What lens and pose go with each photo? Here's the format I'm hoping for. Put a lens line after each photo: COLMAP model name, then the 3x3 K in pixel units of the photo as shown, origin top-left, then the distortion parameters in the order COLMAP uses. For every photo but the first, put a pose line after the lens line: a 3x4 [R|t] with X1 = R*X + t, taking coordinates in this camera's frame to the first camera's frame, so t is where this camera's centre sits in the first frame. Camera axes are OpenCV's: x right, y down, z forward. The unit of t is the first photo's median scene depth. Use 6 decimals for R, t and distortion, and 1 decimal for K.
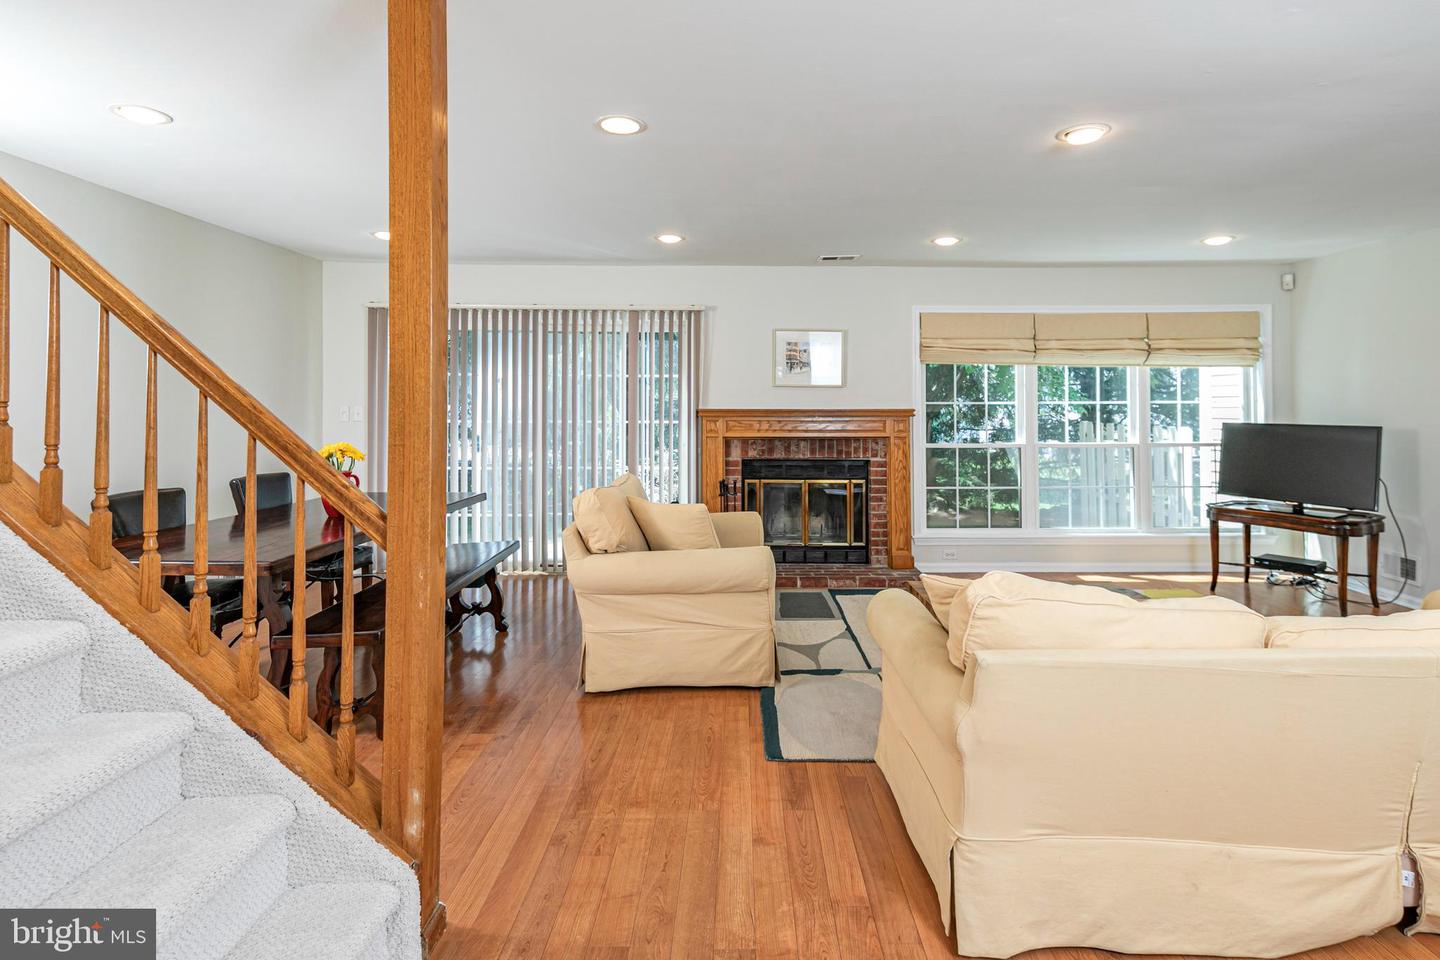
lens RADIAL K [[719.2, 0, 759.1], [0, 719.2, 398.3], [0, 0, 1]] dist [0.014930, -0.000659]
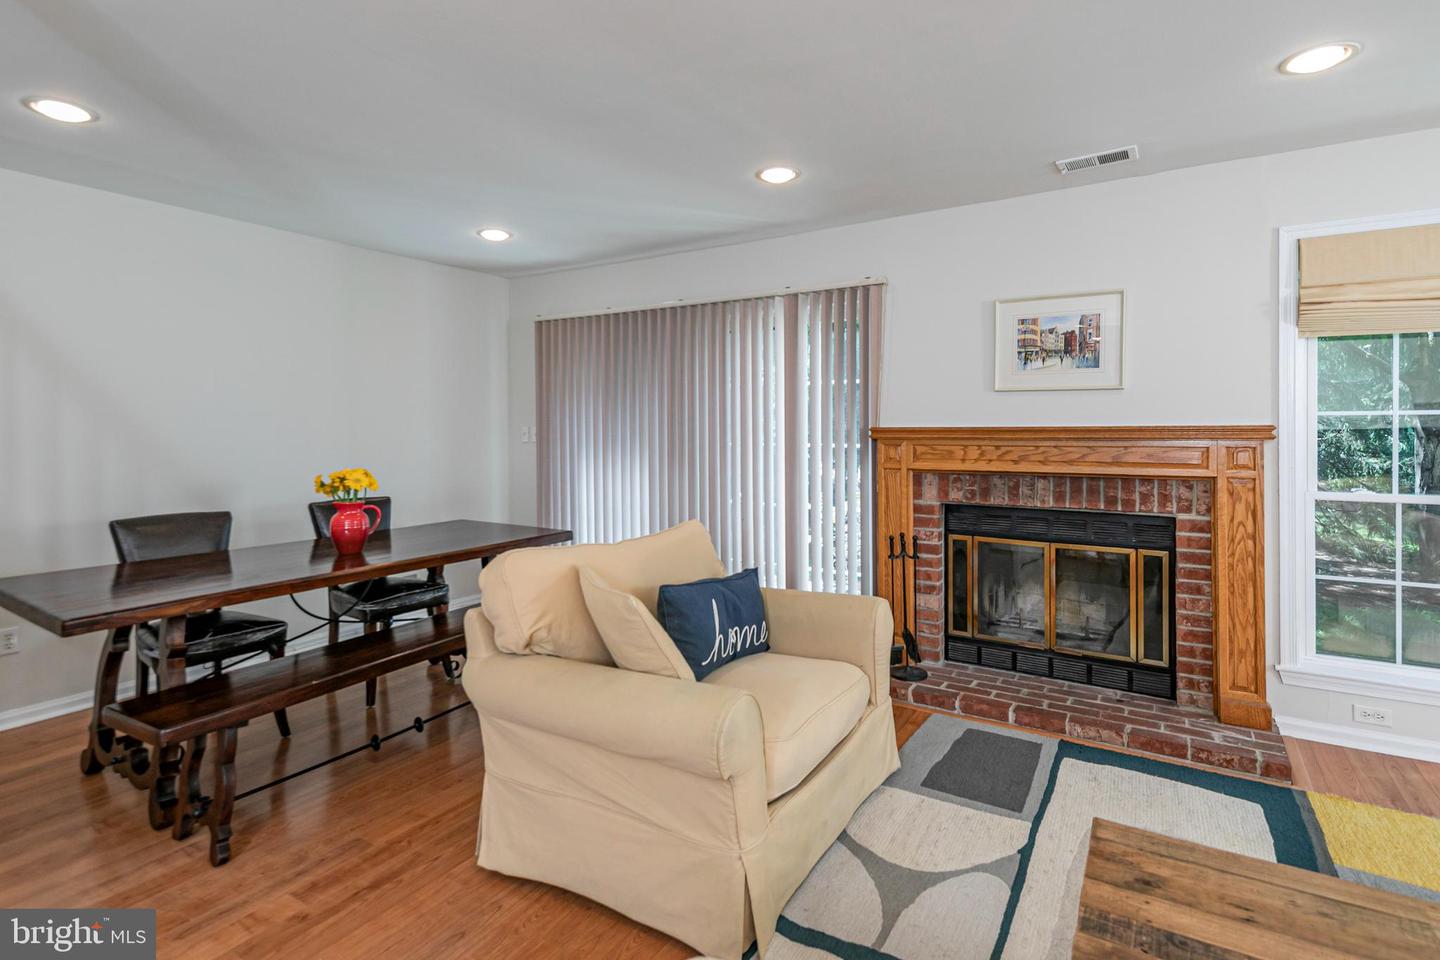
lens RADIAL K [[715.7, 0, 715.7], [0, 715.7, 436.9], [0, 0, 1]] dist [0.026516, -0.012060]
pose [[0.829244, 0.001930, -0.558883, 0.225923], [0.013247, 0.999645, 0.023107, 0.007750], [0.558730, -0.026565, 0.828924, 0.446993]]
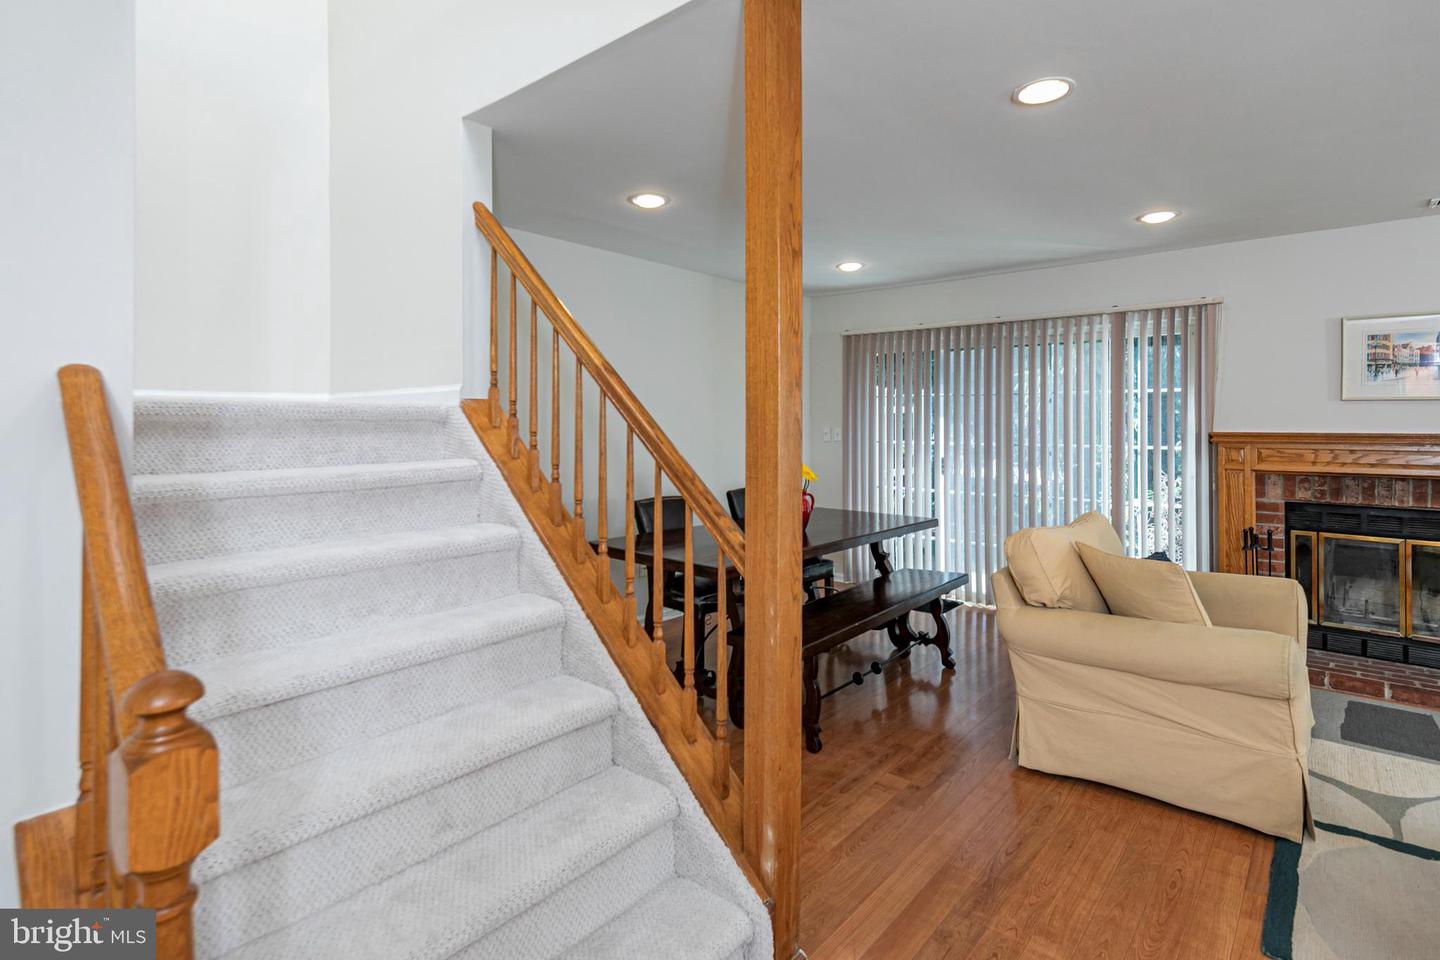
lens RADIAL K [[728.8, 0, 724.1], [0, 728.8, 419.8], [0, 0, 1]] dist [0.019698, -0.009336]
pose [[0.746394, -0.004304, -0.665491, 0.062245], [0.009745, 0.999943, 0.004462, -0.008917], [0.665433, -0.009816, 0.746393, 0.092057]]
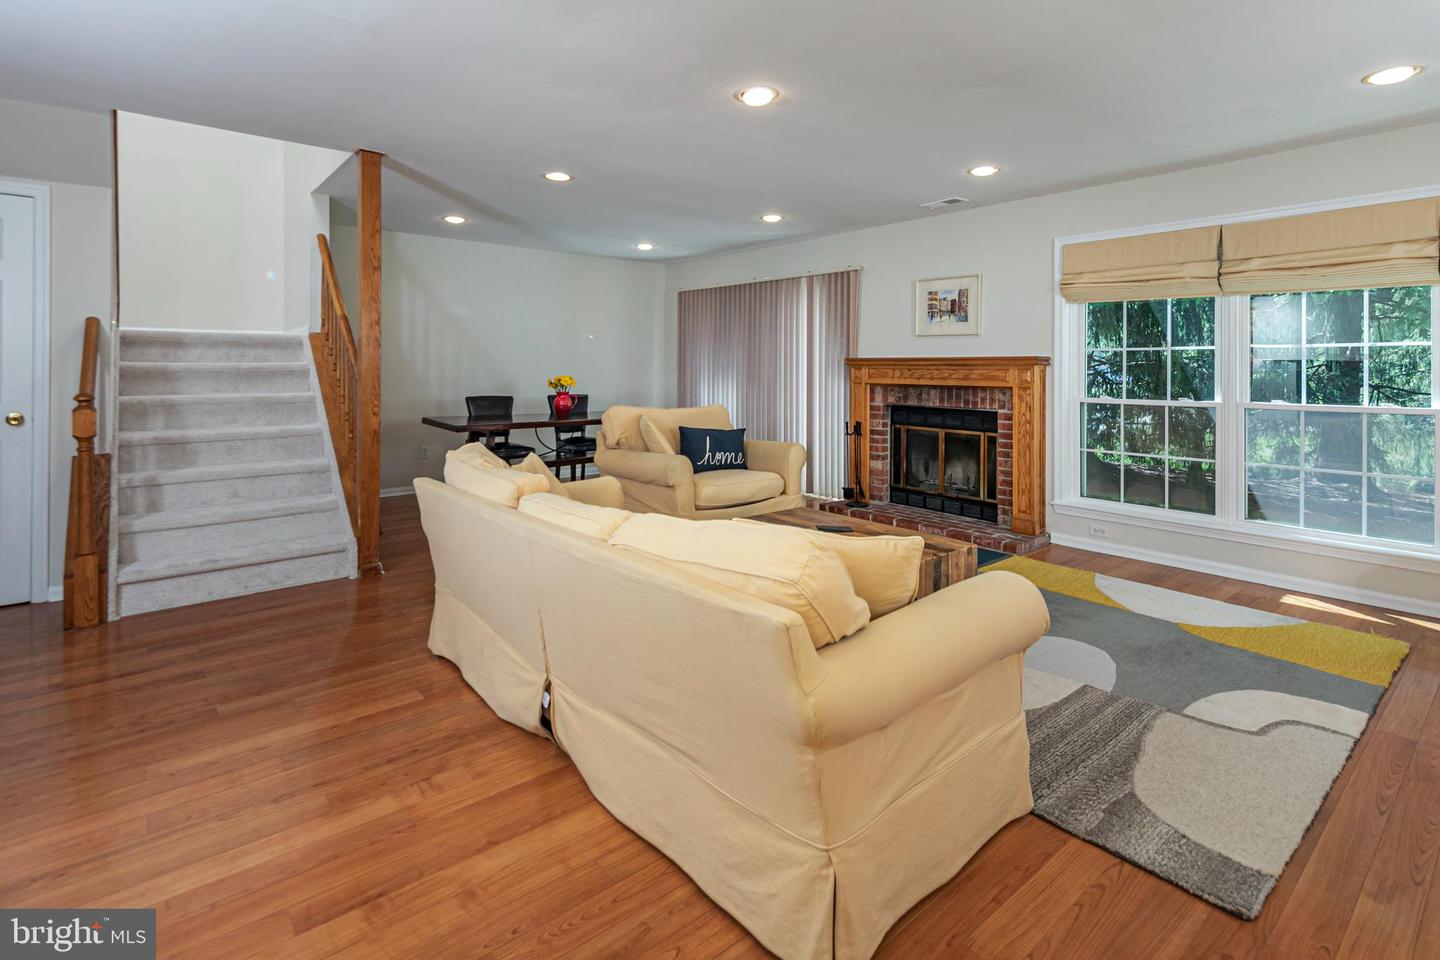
lens RADIAL K [[699.5, 0, 721.3], [0, 699.5, 371.7], [0, 0, 1]] dist [0.016271, -0.007070]
pose [[0.616207, 0.007675, -0.787546, 0.851354], [0.004244, 0.999906, 0.013065, 0.027077], [0.787572, -0.011393, 0.616117, 0.213164]]
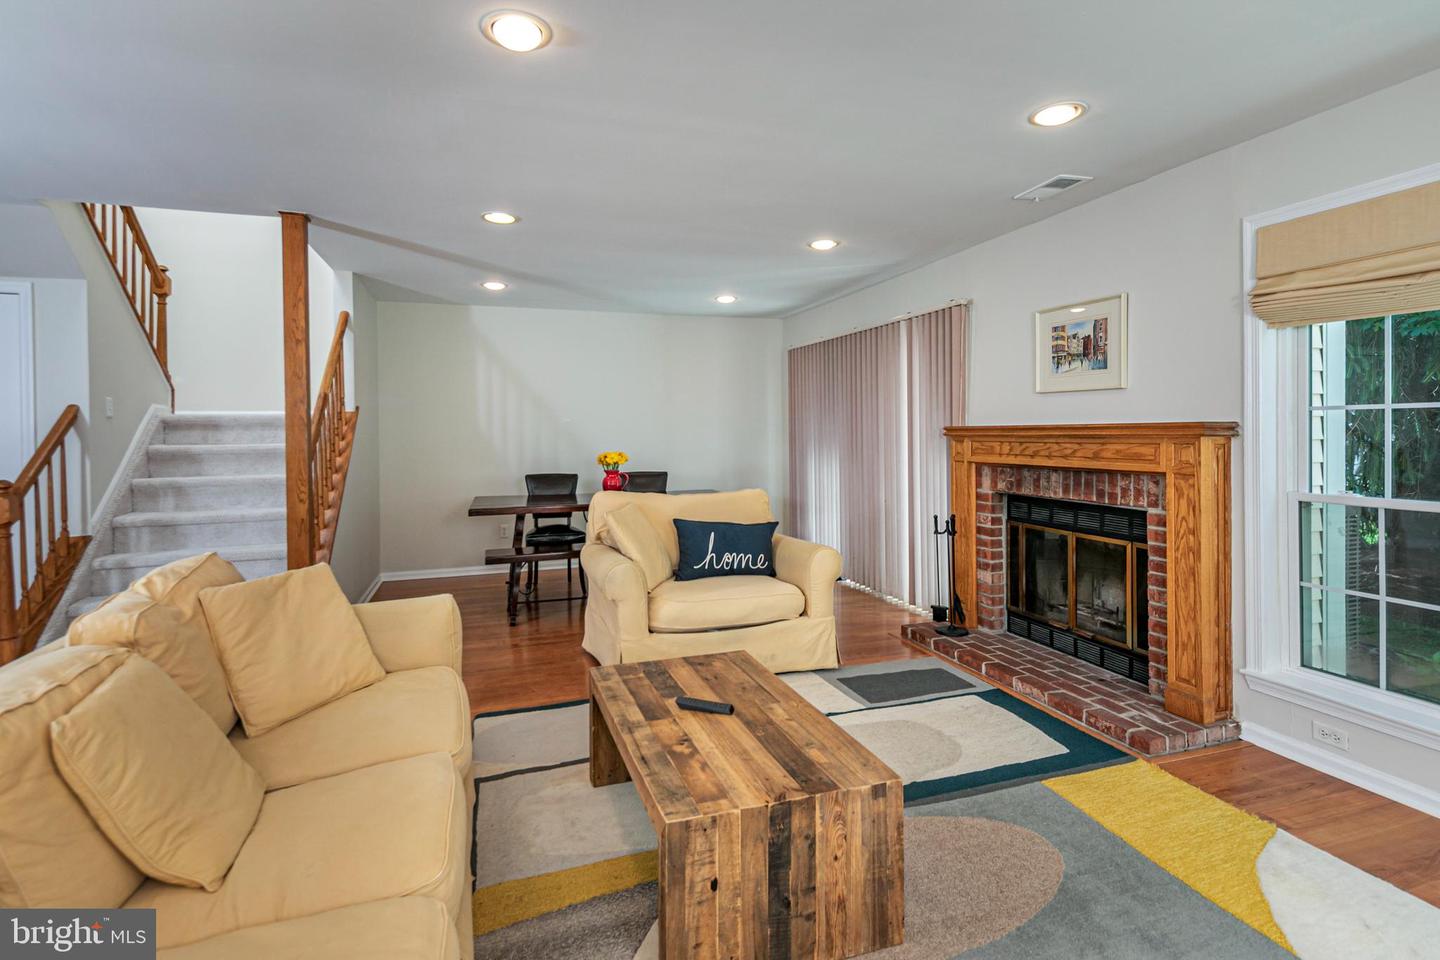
lens RADIAL K [[703.0, 0, 713.5], [0, 703.0, 440.9], [0, 0, 1]] dist [0.021593, -0.008667]
pose [[0.276486, 0.008166, -0.960983, 0.794923], [0.020558, 0.999685, 0.014409, 0.018081], [0.960798, -0.023740, 0.276231, 0.670482]]
